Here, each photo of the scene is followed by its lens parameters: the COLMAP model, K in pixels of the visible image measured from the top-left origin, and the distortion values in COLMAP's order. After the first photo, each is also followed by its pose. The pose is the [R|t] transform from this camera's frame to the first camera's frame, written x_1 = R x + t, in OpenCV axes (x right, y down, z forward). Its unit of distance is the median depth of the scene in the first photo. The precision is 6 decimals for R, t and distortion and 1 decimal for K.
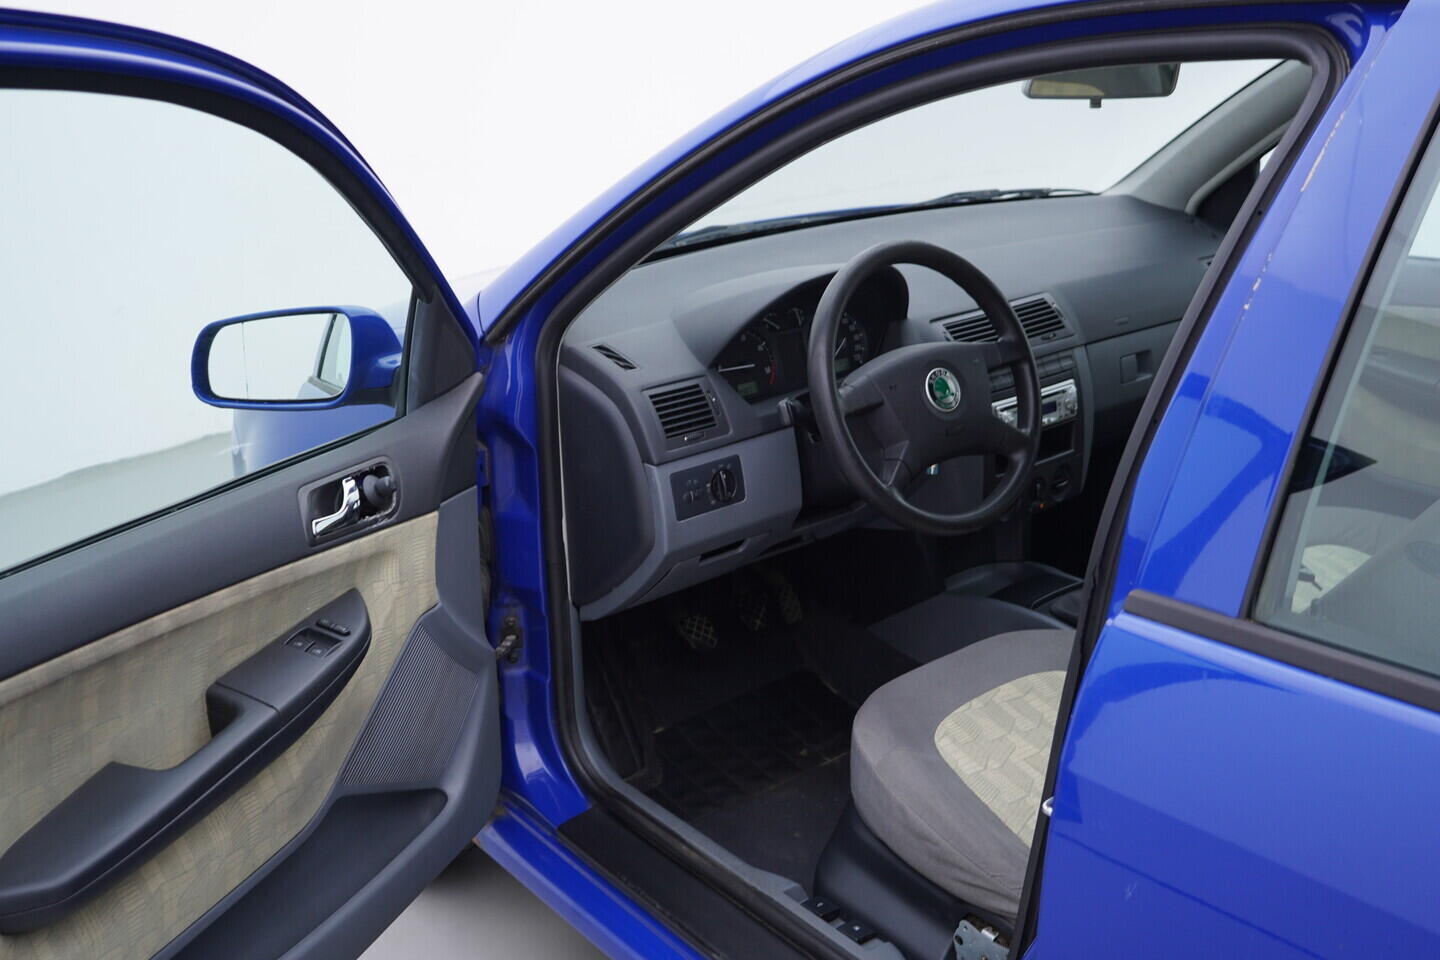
lens RADIAL K [[1471.4, 0, 730.3], [0, 1471.4, 483.2], [0, 0, 1]] dist [0.009562, 0.000000]
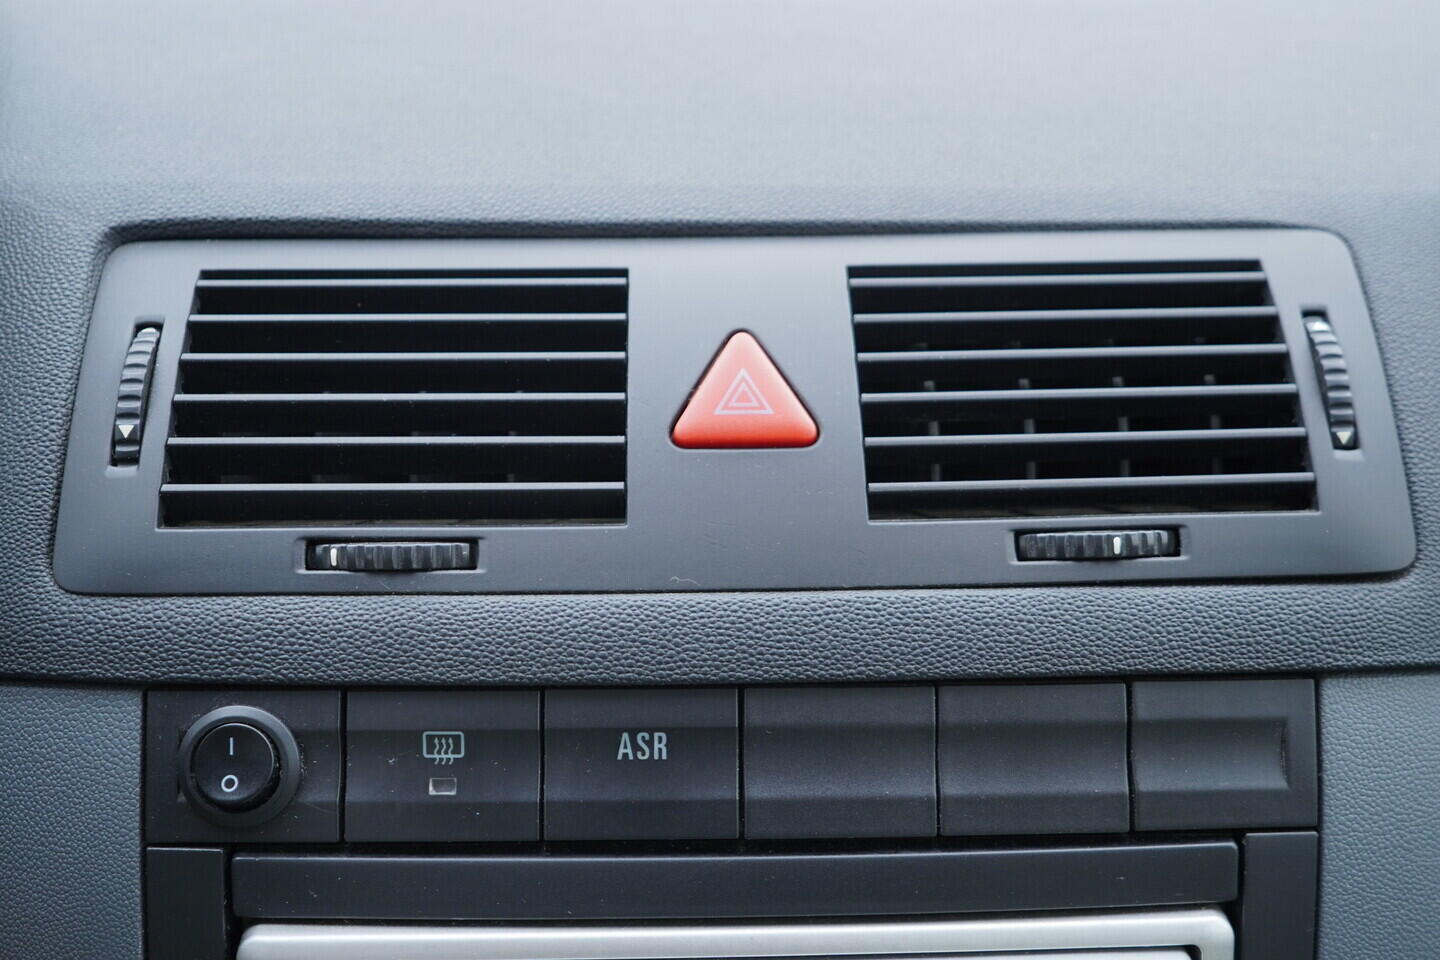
lens RADIAL K [[1471.4, 0, 722.6], [0, 1471.4, 470.9], [0, 0, 1]] dist [0.009562, 0.000000]
pose [[0.798120, 0.252756, -0.546918, 0.312223], [-0.232491, 0.966644, 0.107456, -0.134639], [0.555836, 0.041391, 0.830261, 1.051978]]
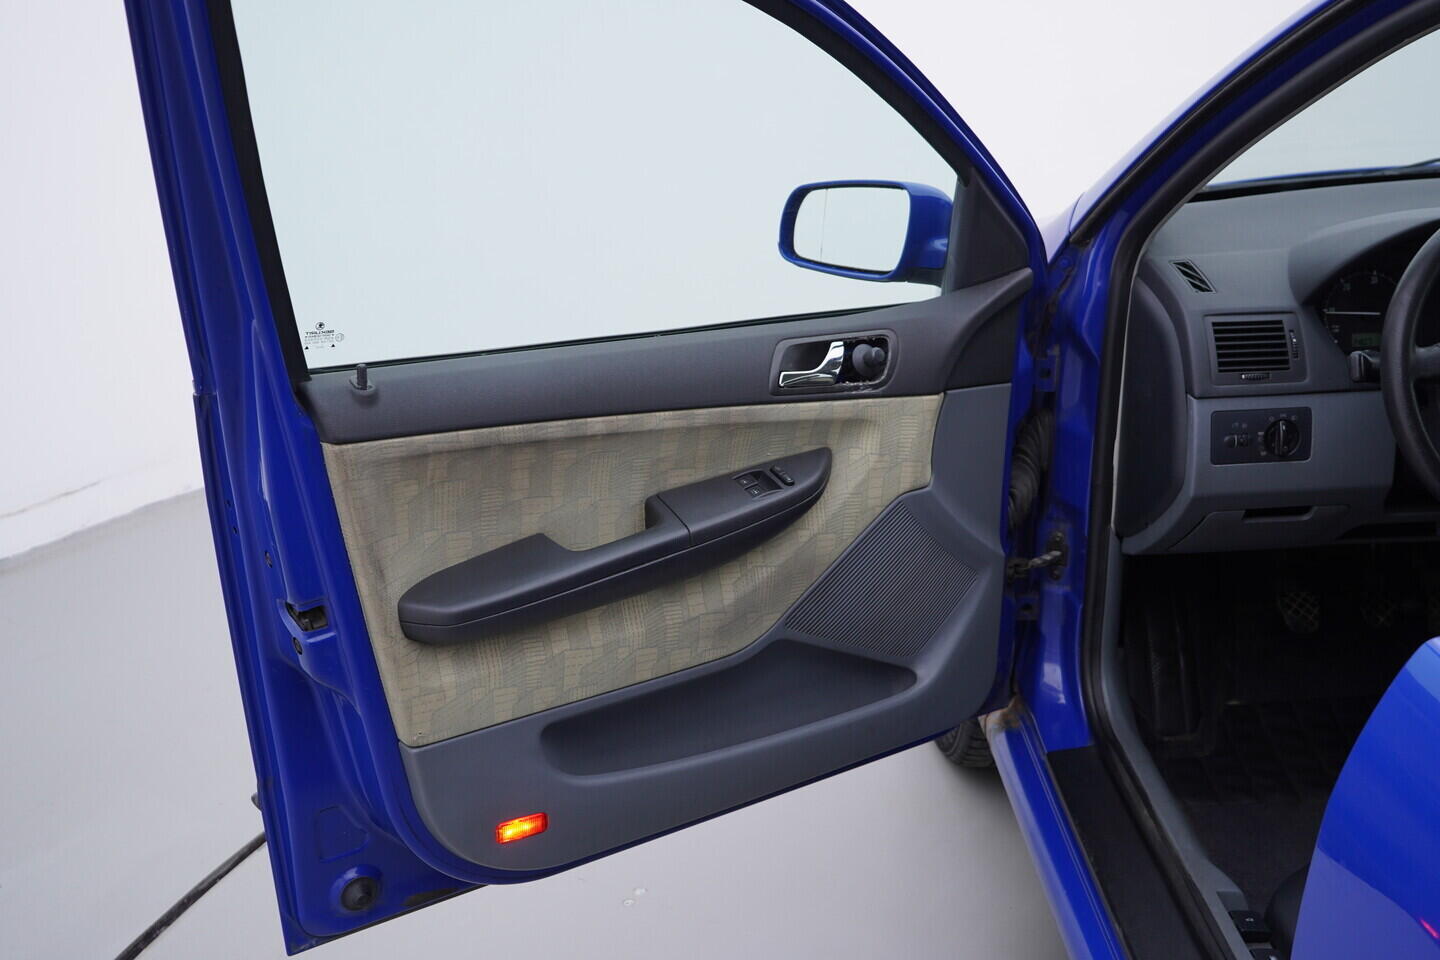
lens RADIAL K [[1471.4, 0, 749.4], [0, 1471.4, 480.3], [0, 0, 1]] dist [0.009562, 0.000000]
pose [[0.803015, 0.218023, -0.554647, 0.236651], [-0.195113, 0.975567, 0.100996, -0.000615], [0.563115, 0.027117, 0.825934, 0.091431]]
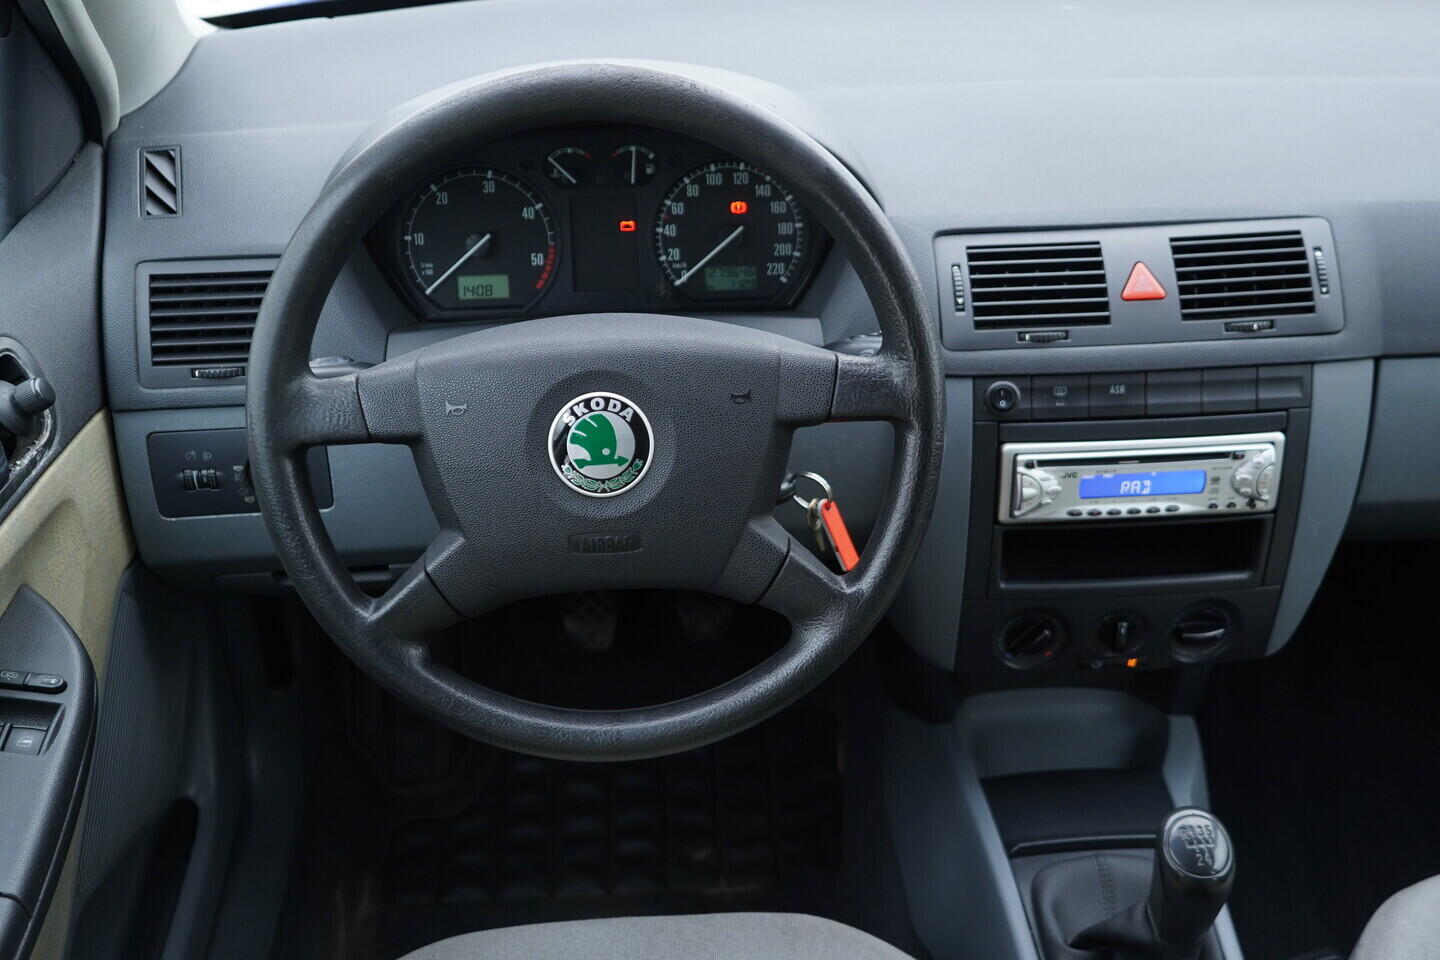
lens RADIAL K [[1471.4, 0, 728.4], [0, 1471.4, 477.5], [0, 0, 1]] dist [0.009562, 0.000000]
pose [[0.814643, 0.333441, -0.474526, 0.376572], [-0.207597, 0.931638, 0.298252, -0.187672], [0.541535, -0.144459, 0.828173, 0.659823]]
